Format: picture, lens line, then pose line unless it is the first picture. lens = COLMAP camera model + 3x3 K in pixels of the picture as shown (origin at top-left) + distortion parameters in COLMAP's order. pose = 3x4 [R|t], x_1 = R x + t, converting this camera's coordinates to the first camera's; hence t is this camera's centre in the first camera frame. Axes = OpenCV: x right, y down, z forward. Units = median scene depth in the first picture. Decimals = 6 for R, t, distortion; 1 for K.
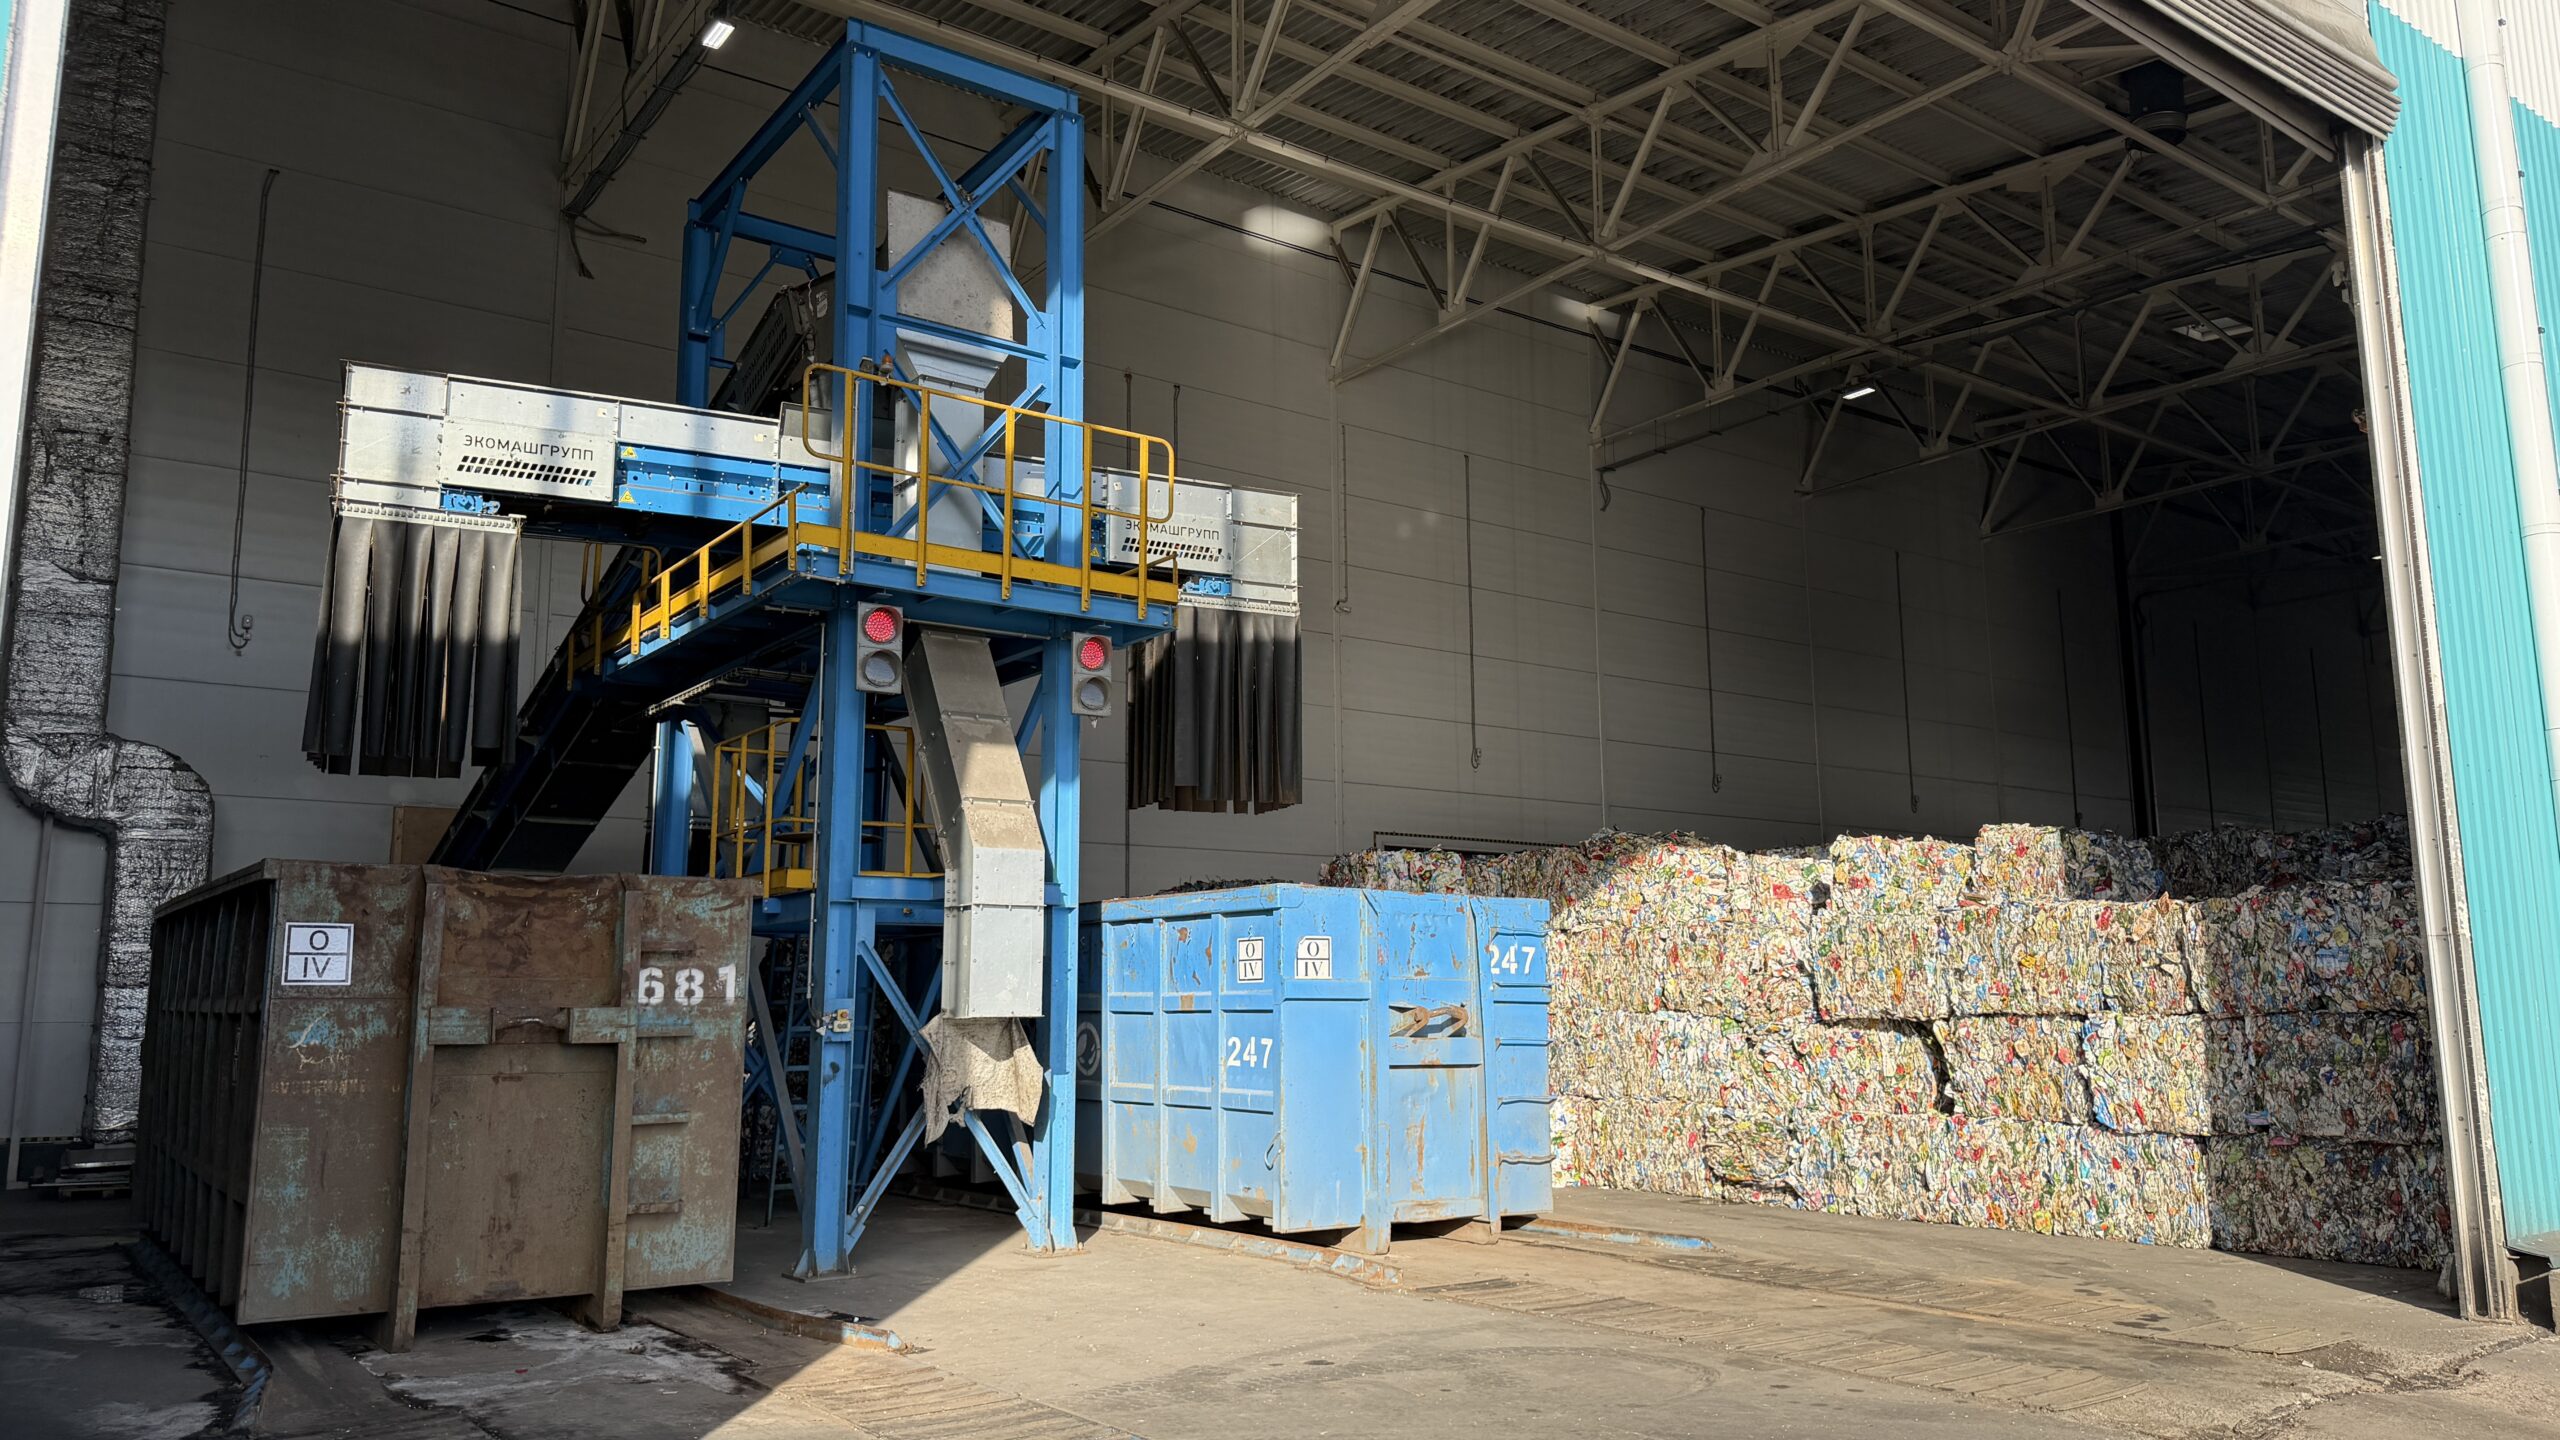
lens RADIAL K [[1817.2, 0, 1290.8], [0, 1817.2, 706.5], [0, 0, 1]] dist [0.053812, -0.110377]
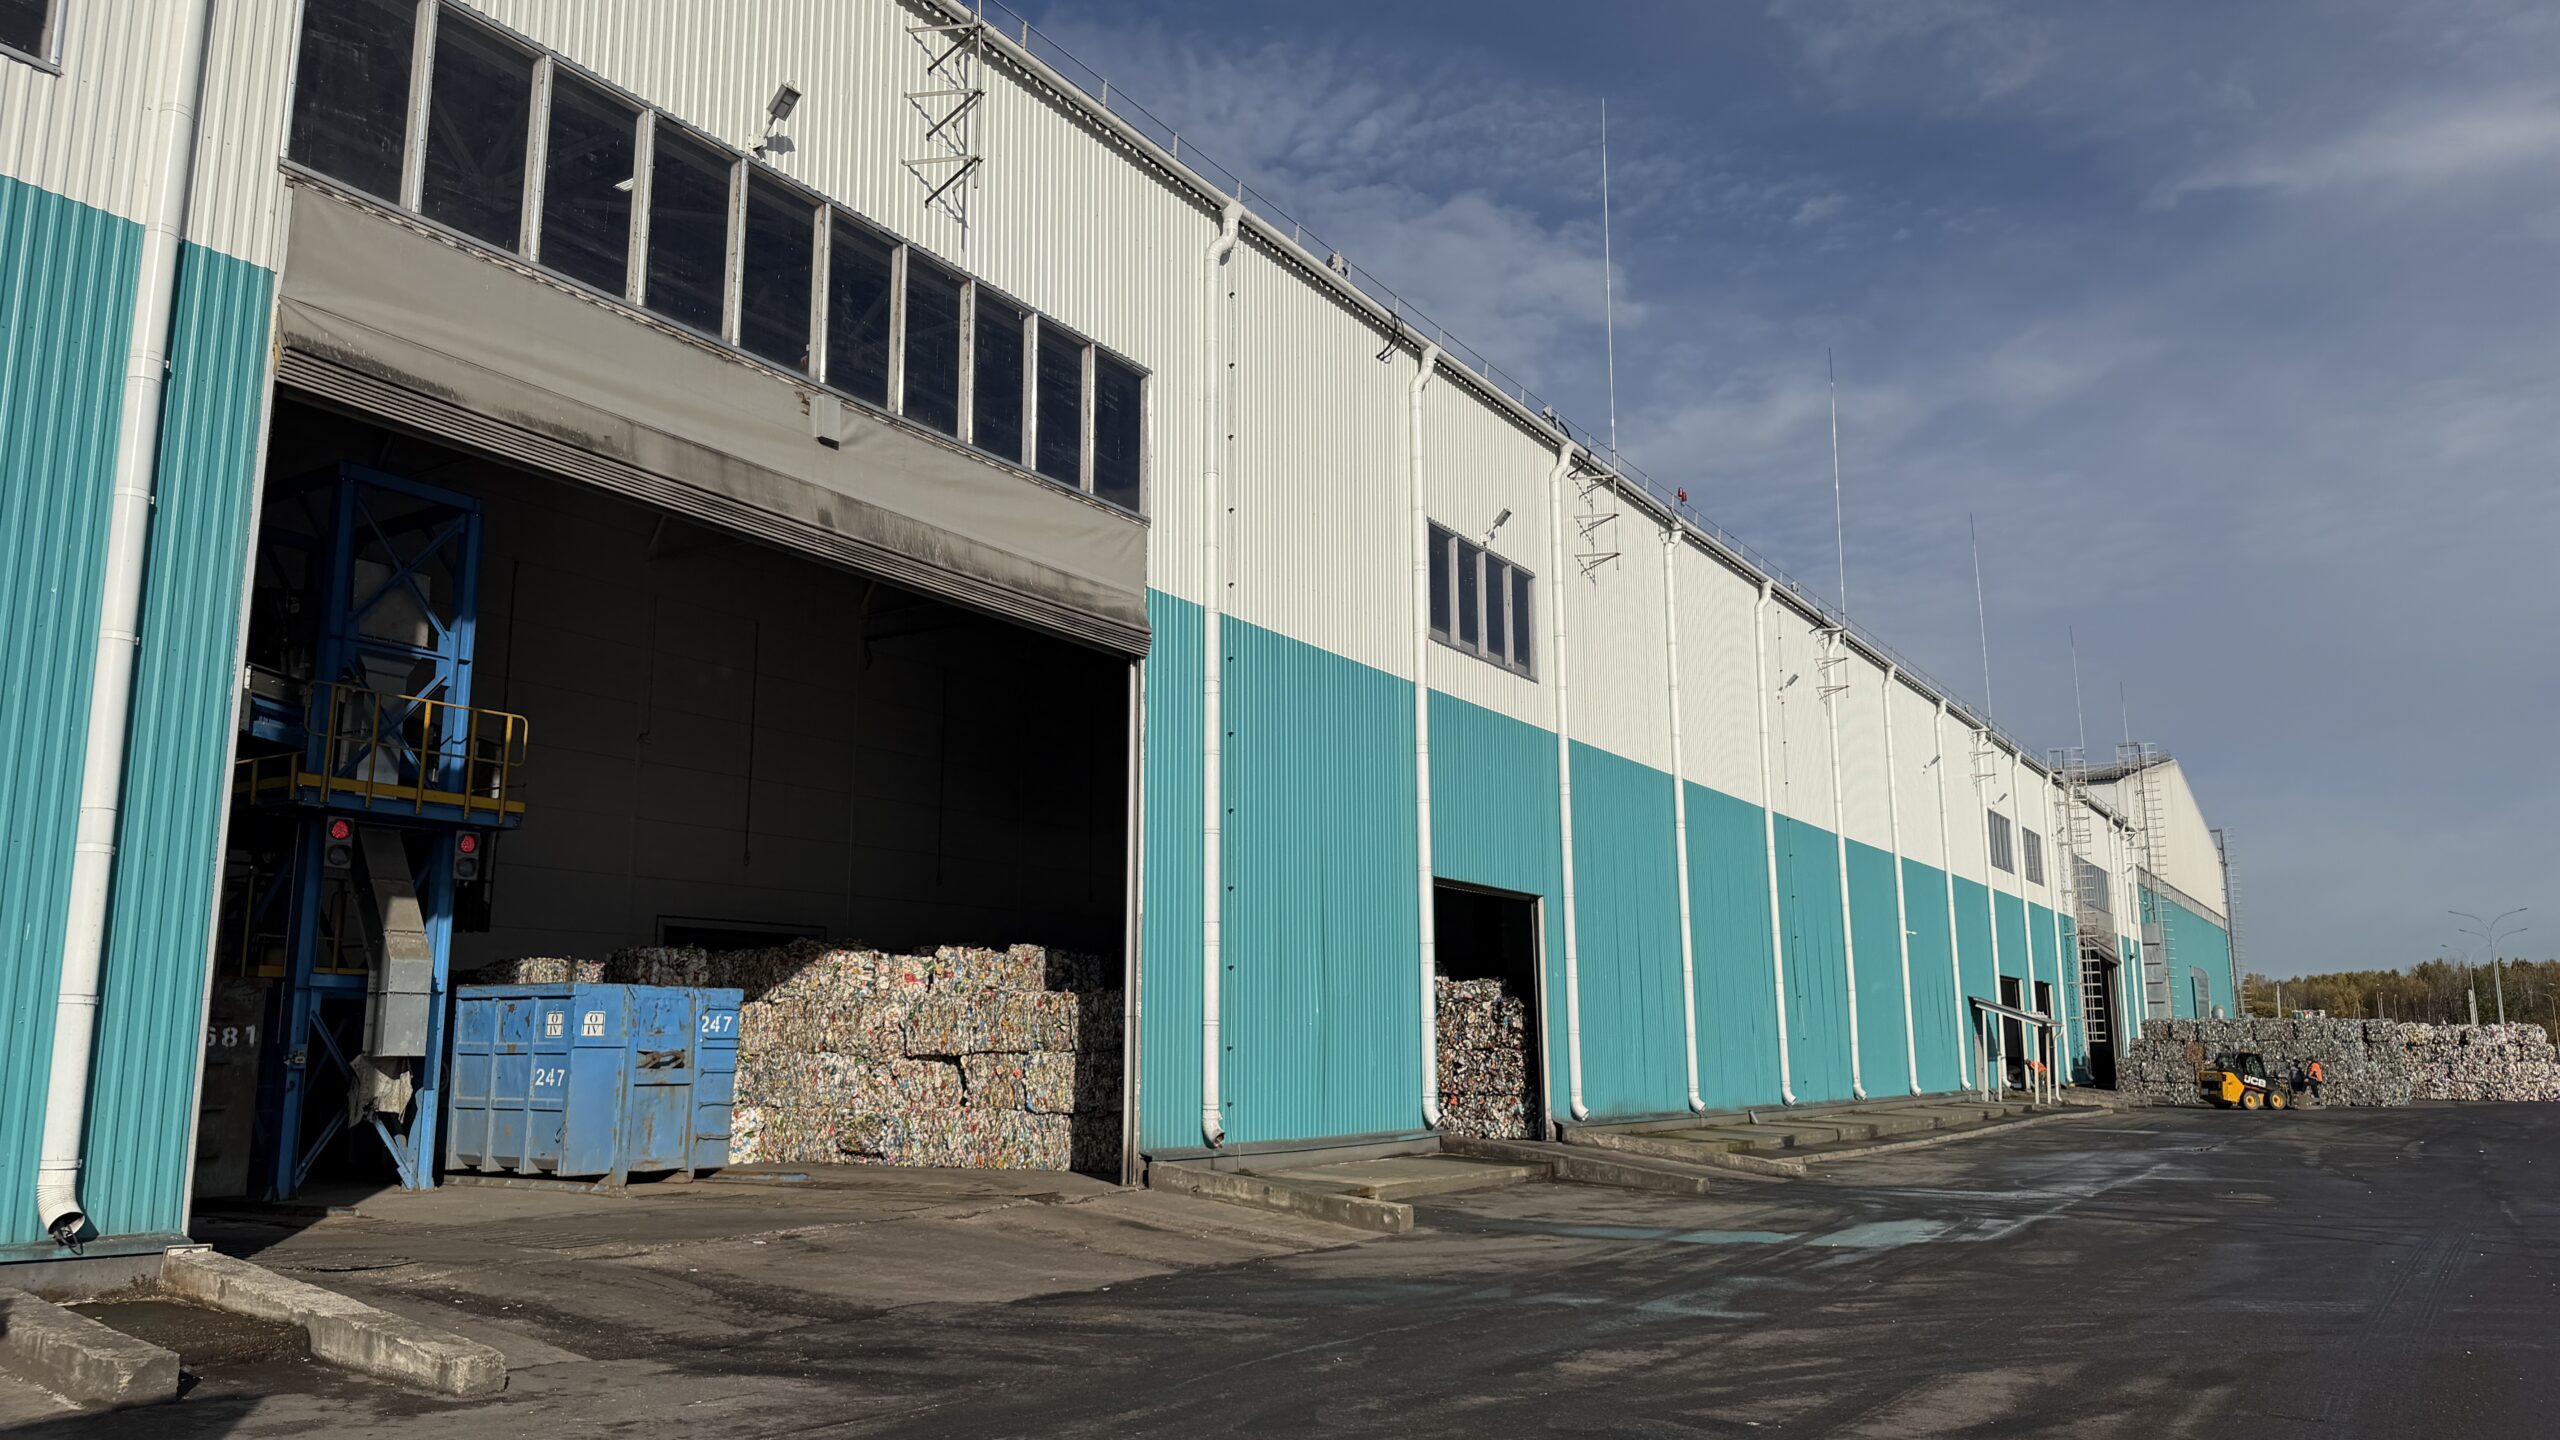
lens RADIAL K [[1817.2, 0, 1333.1], [0, 1817.2, 692.5], [0, 0, 1]] dist [0.053812, -0.110377]
pose [[0.926895, 0.070428, 0.368654, 0.000912], [-0.058763, 0.997354, -0.042790, -0.139706], [-0.370692, 0.017998, 0.928581, -0.871511]]
